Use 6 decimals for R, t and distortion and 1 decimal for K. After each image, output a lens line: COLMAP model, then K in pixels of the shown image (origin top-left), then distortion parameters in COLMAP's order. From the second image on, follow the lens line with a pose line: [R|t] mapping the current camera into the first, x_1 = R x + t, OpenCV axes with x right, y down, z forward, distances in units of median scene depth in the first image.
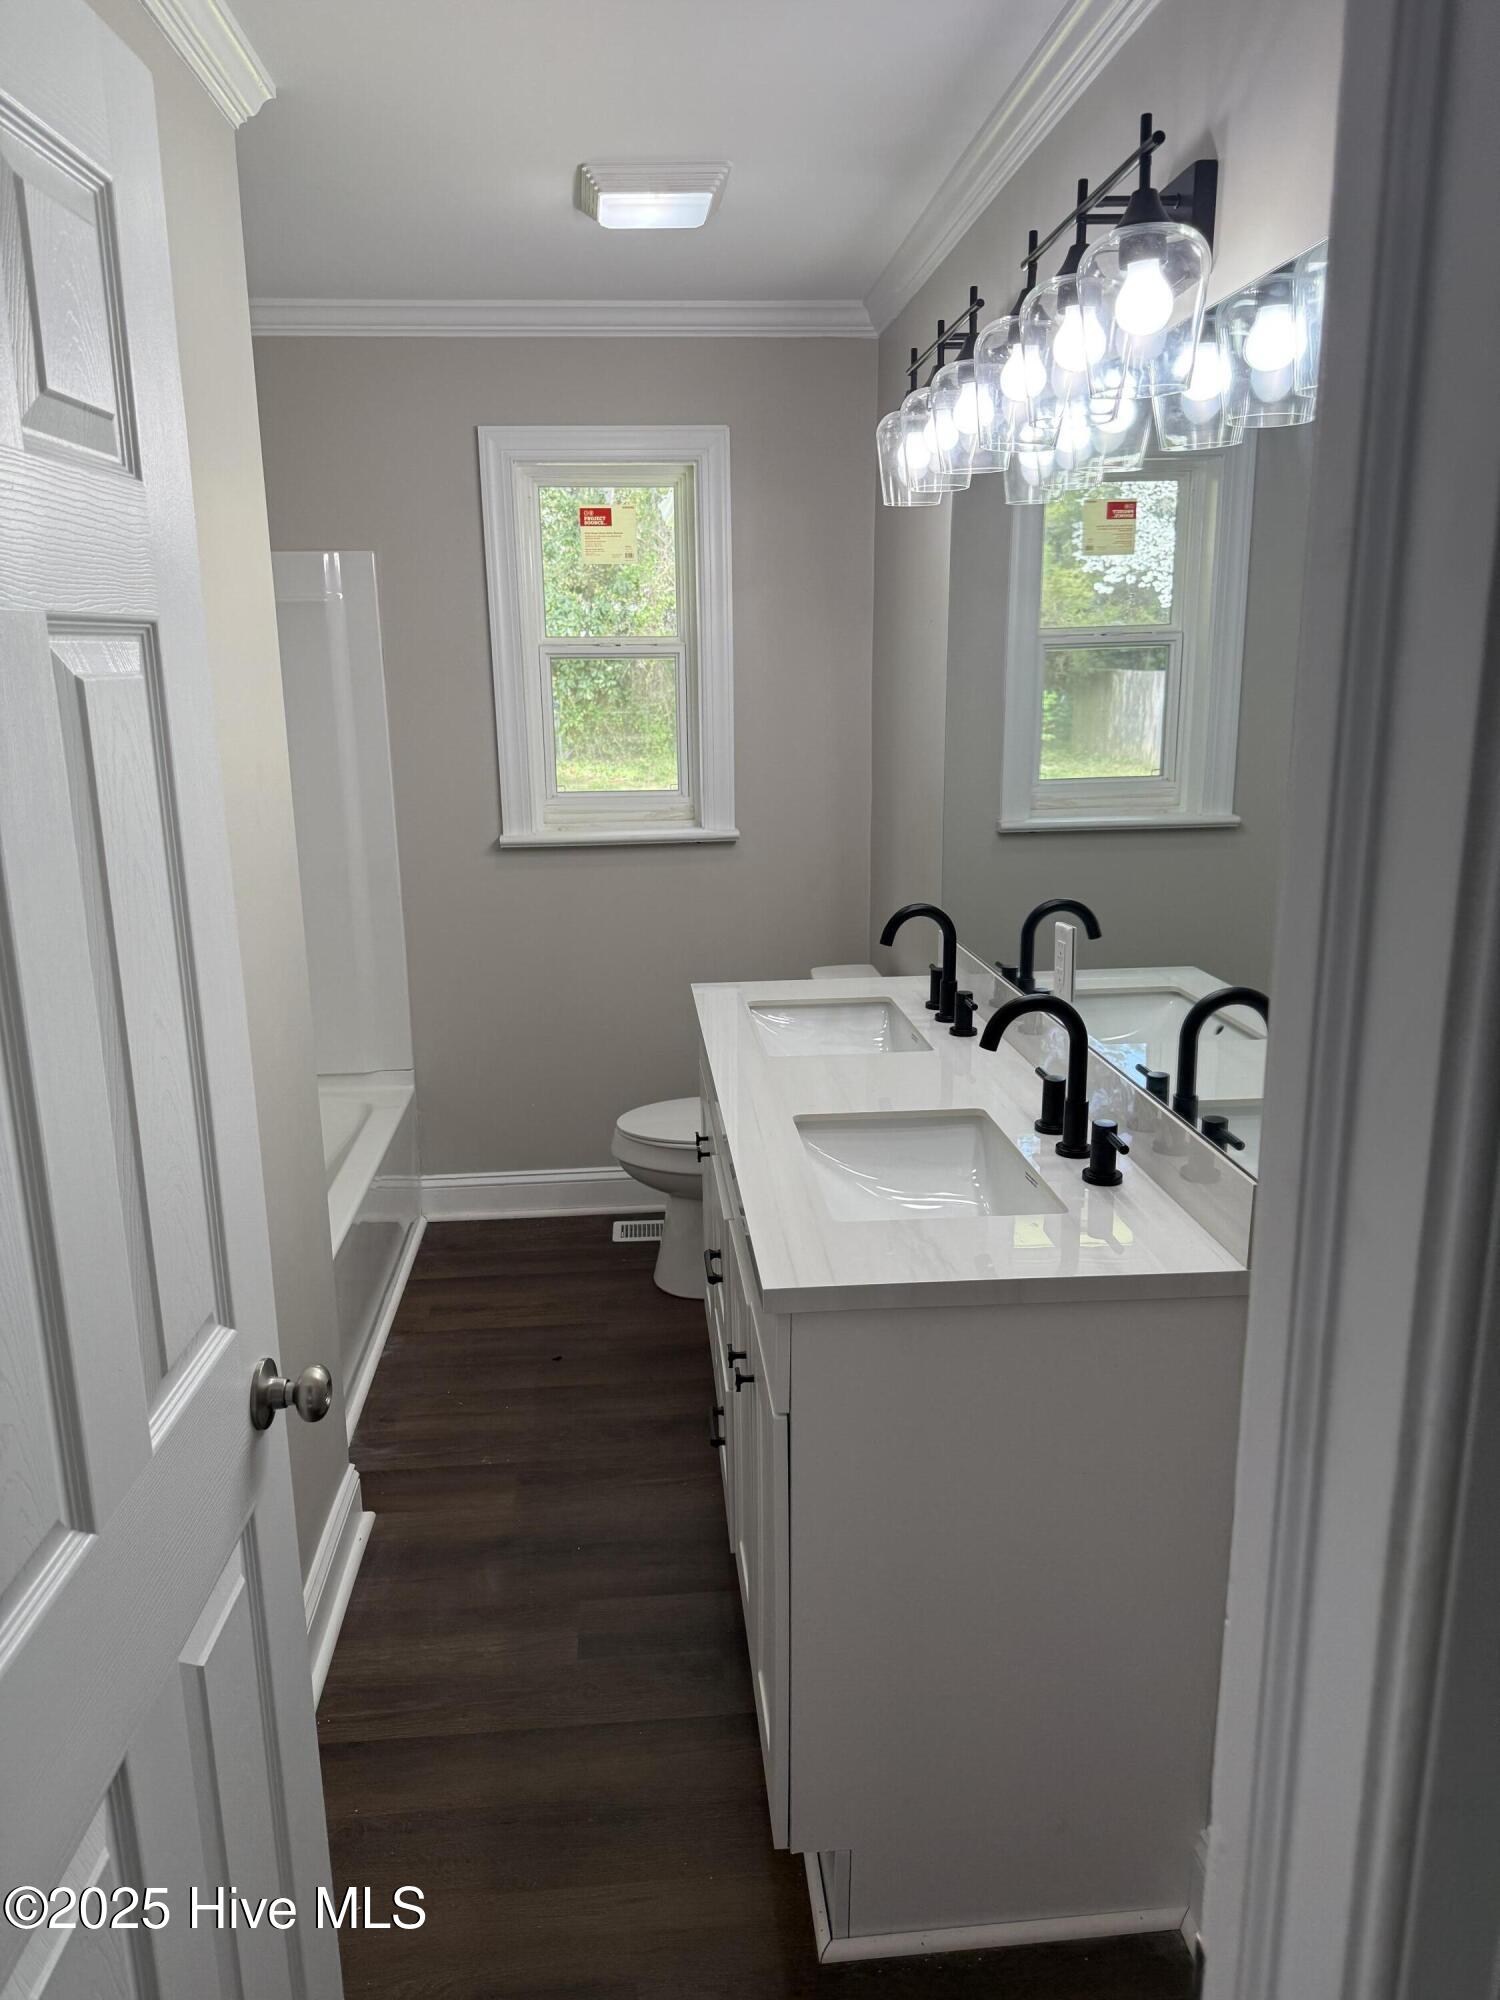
lens RADIAL K [[1416.8, 0, 747.6], [0, 1416.8, 998.7], [0, 0, 1]] dist [-0.001445, 0.000242]
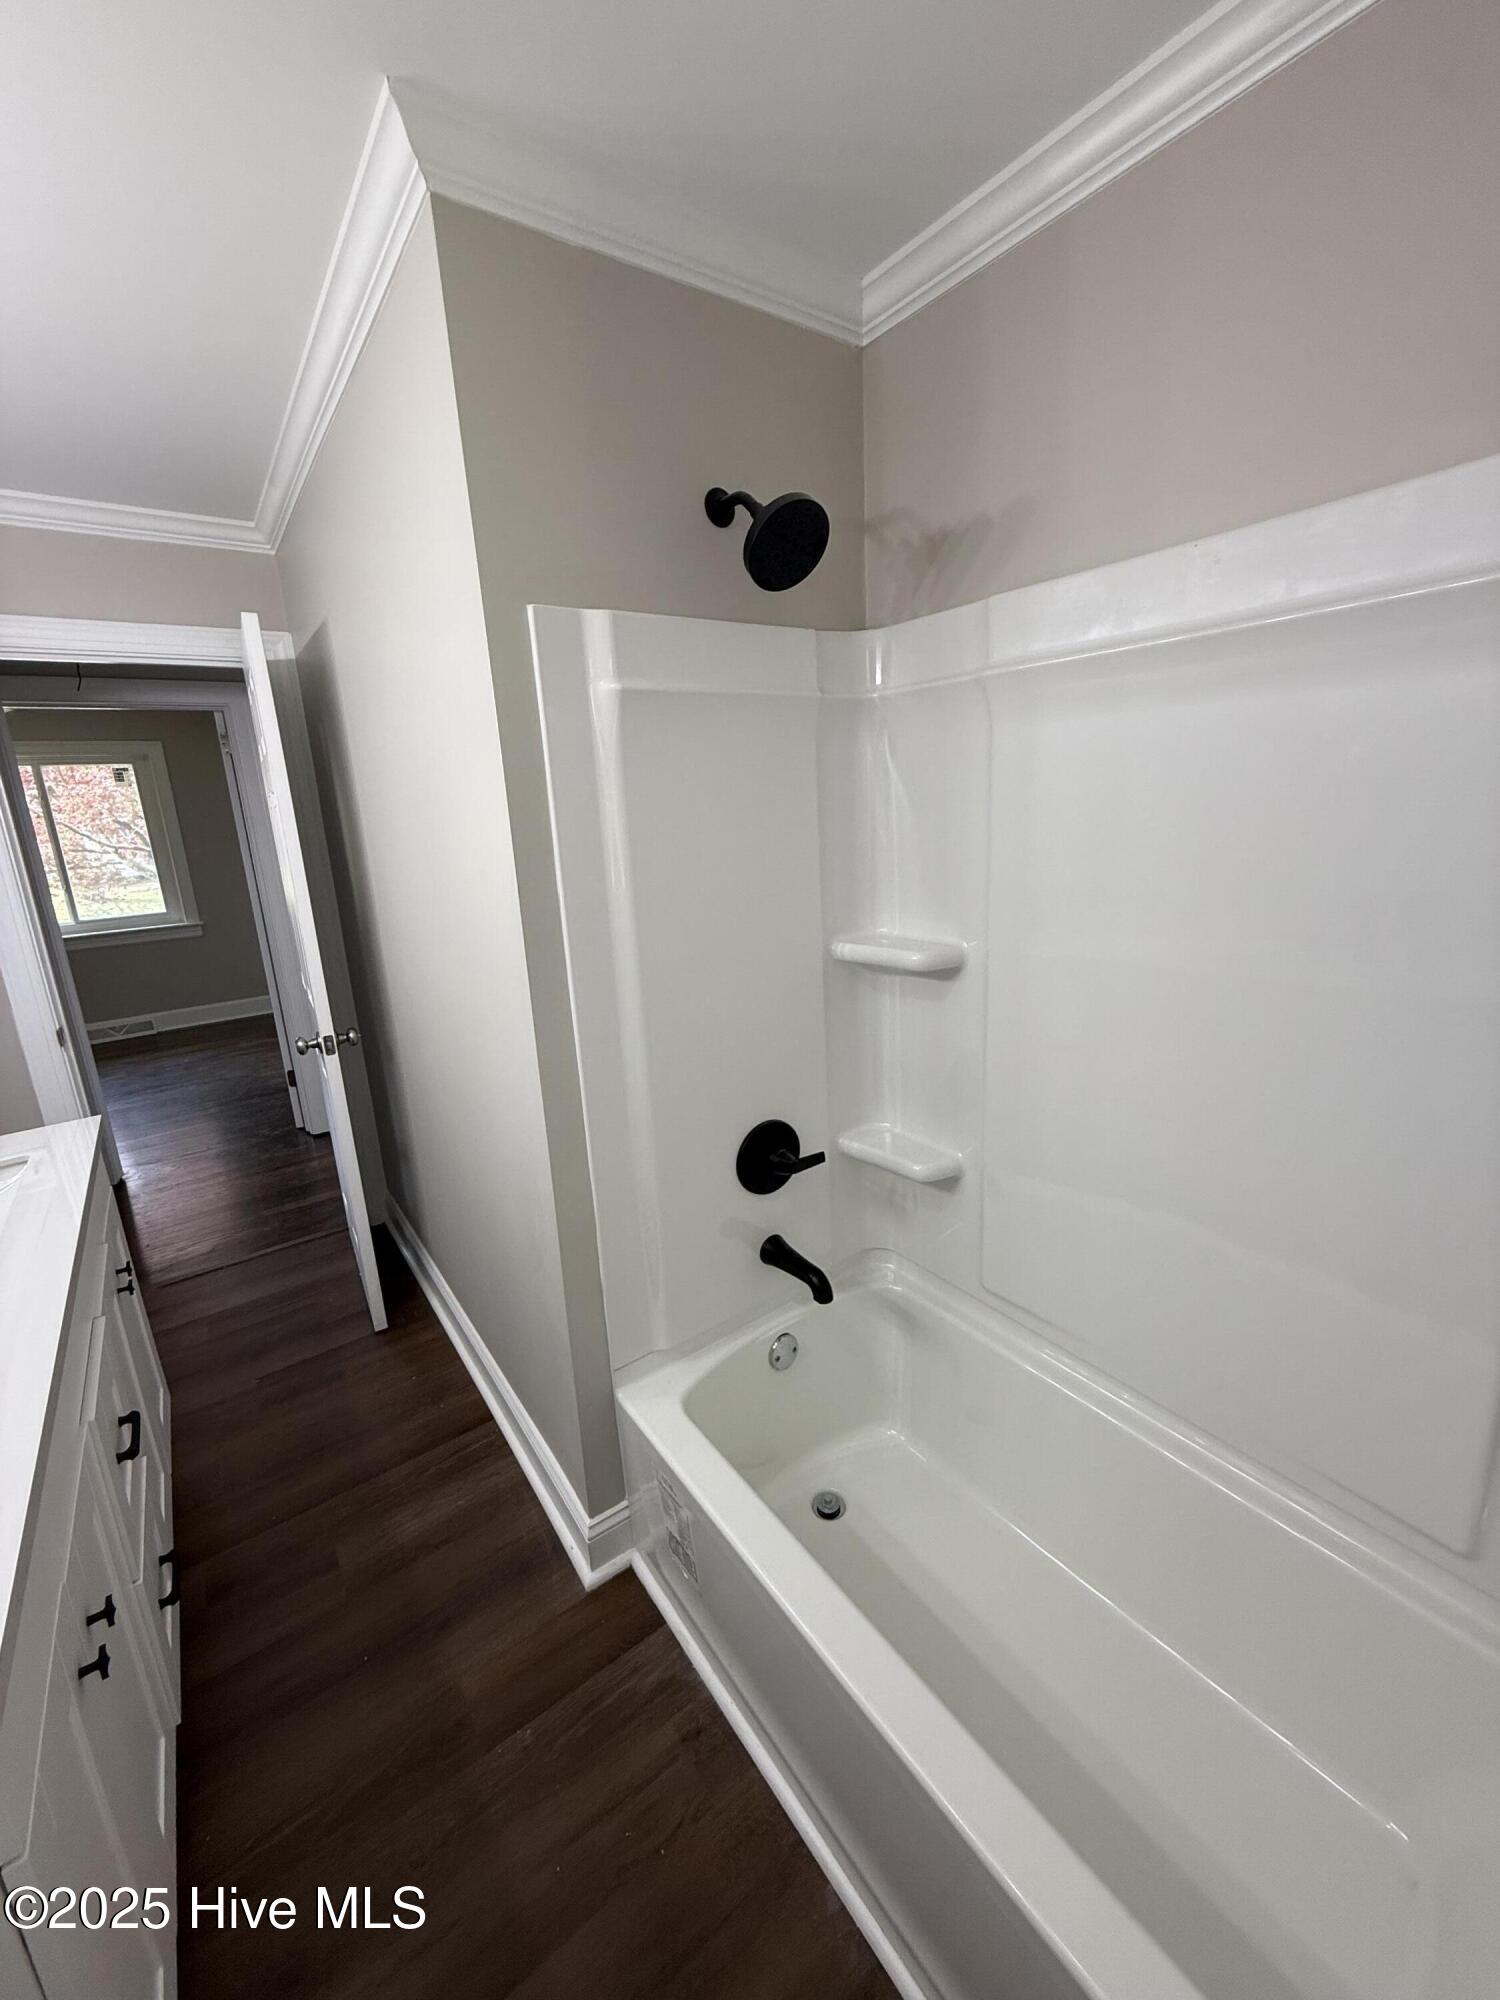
lens RADIAL K [[796.0, 0, 747.2], [0, 796.0, 989.9], [0, 0, 1]] dist [-0.000239, -0.000243]
pose [[-0.854905, 0.175173, -0.488316, -0.168661], [-0.064307, 0.898226, 0.434804, -0.348342], [0.514784, 0.403119, -0.756633, 1.477551]]
